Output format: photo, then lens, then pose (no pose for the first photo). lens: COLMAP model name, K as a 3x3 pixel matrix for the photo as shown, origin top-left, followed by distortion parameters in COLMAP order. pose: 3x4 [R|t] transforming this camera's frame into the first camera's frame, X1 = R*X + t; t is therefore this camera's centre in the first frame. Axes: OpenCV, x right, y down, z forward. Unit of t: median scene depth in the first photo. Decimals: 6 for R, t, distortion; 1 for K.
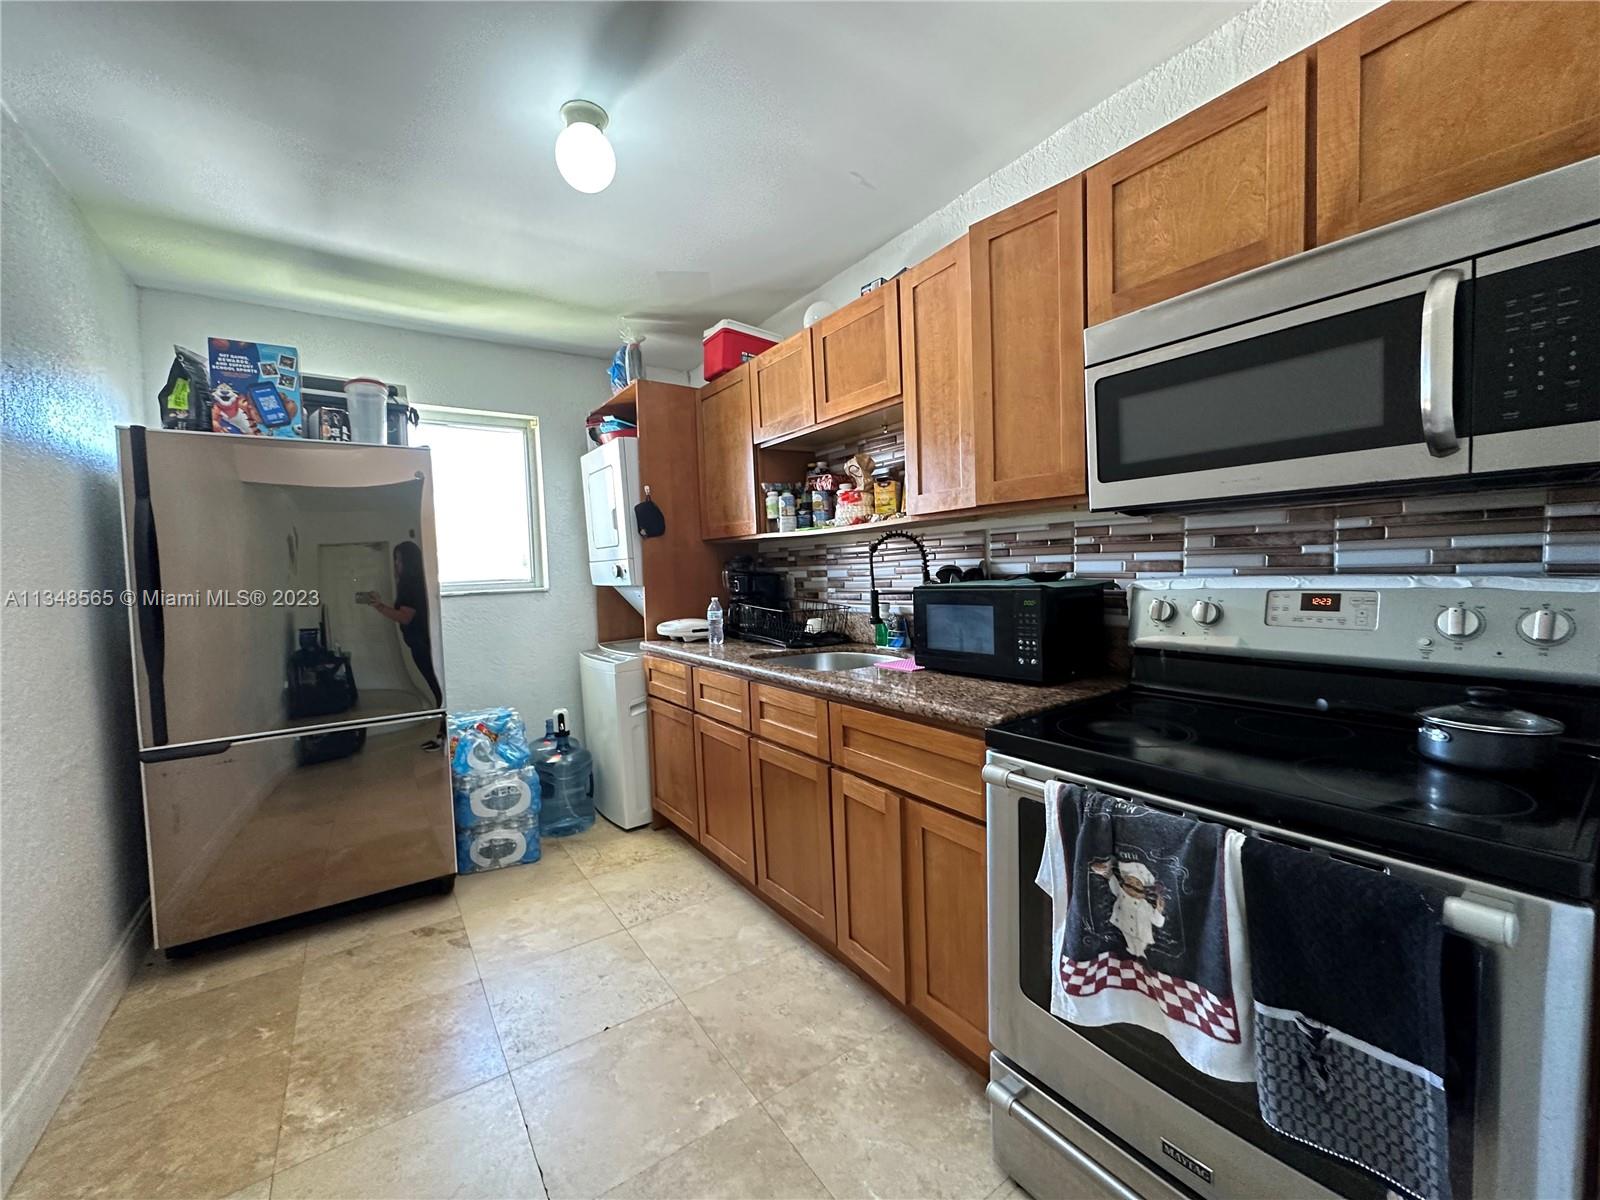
lens RADIAL K [[633.8, 0, 806.4], [0, 633.8, 601.0], [0, 0, 1]] dist [-0.003256, -0.000124]
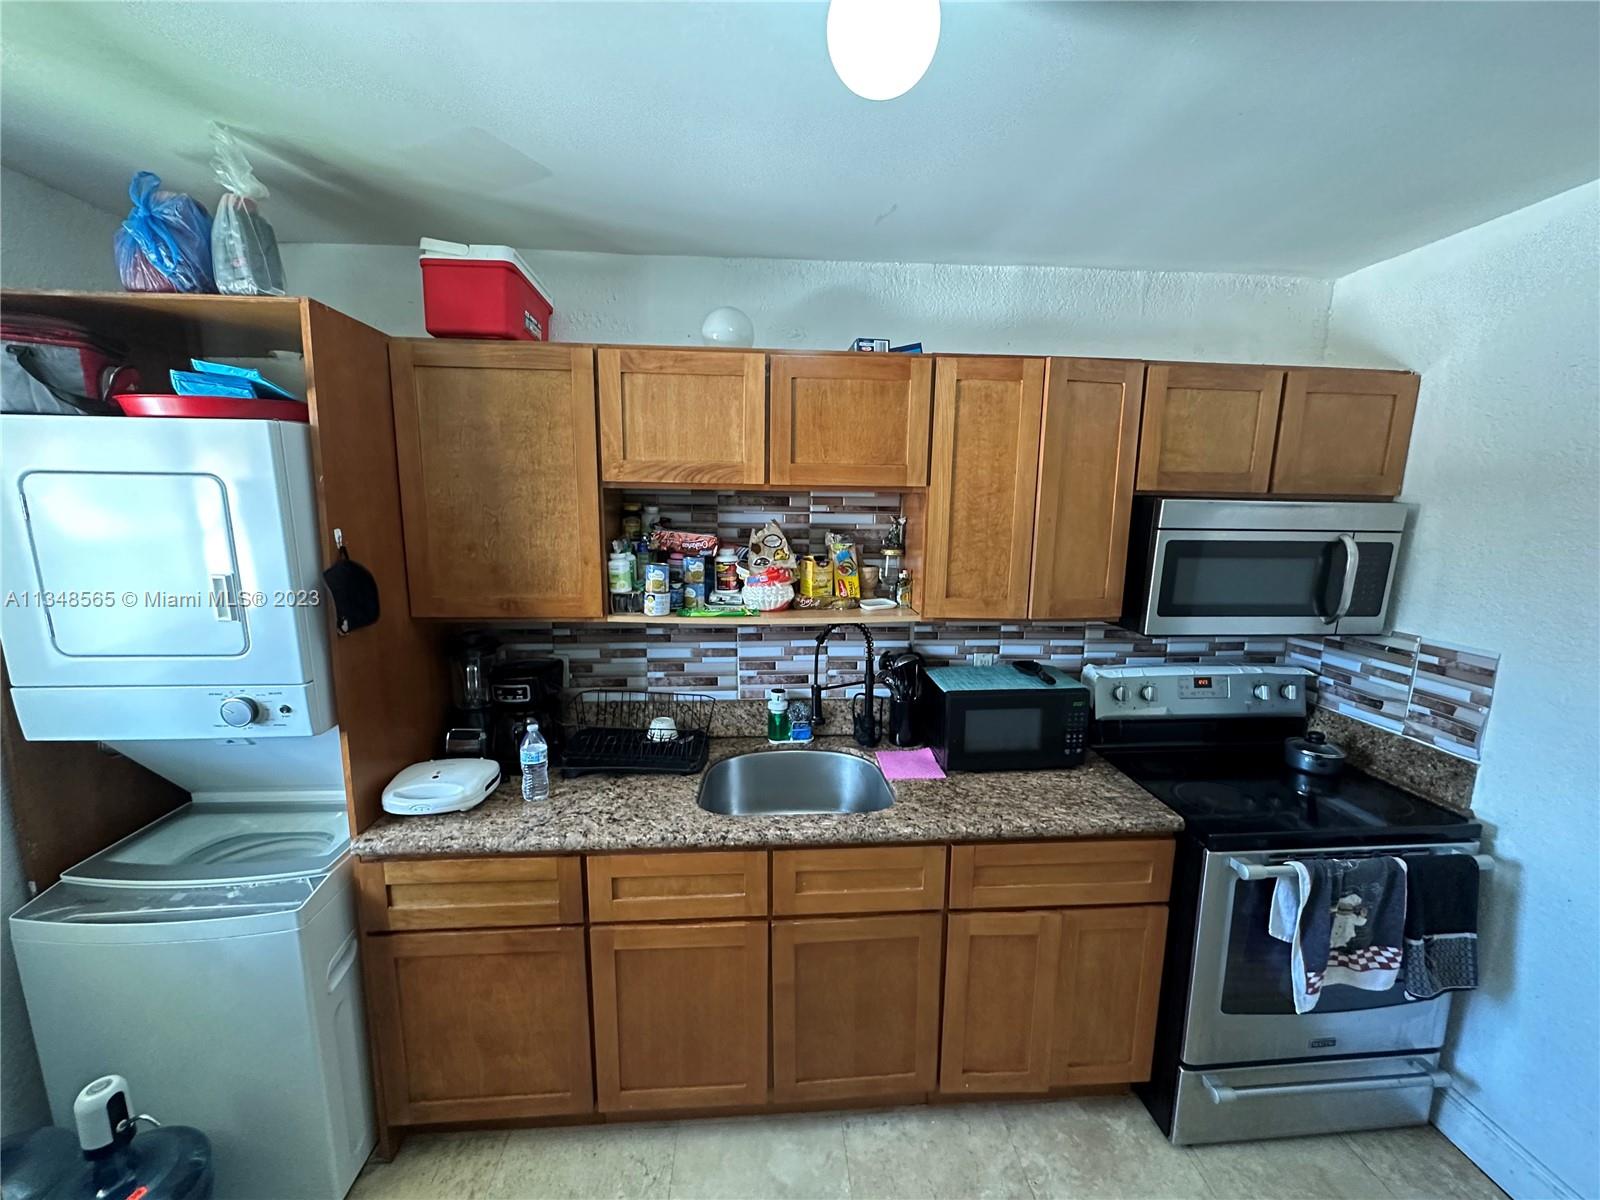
lens RADIAL K [[633.8, 0, 798.4], [0, 633.8, 601.6], [0, 0, 1]] dist [-0.003256, -0.000124]
pose [[0.516908, -0.091886, 0.851095, -0.791956], [0.018960, 0.995208, 0.095930, -0.269835], [-0.855831, -0.033450, 0.516173, 0.724090]]
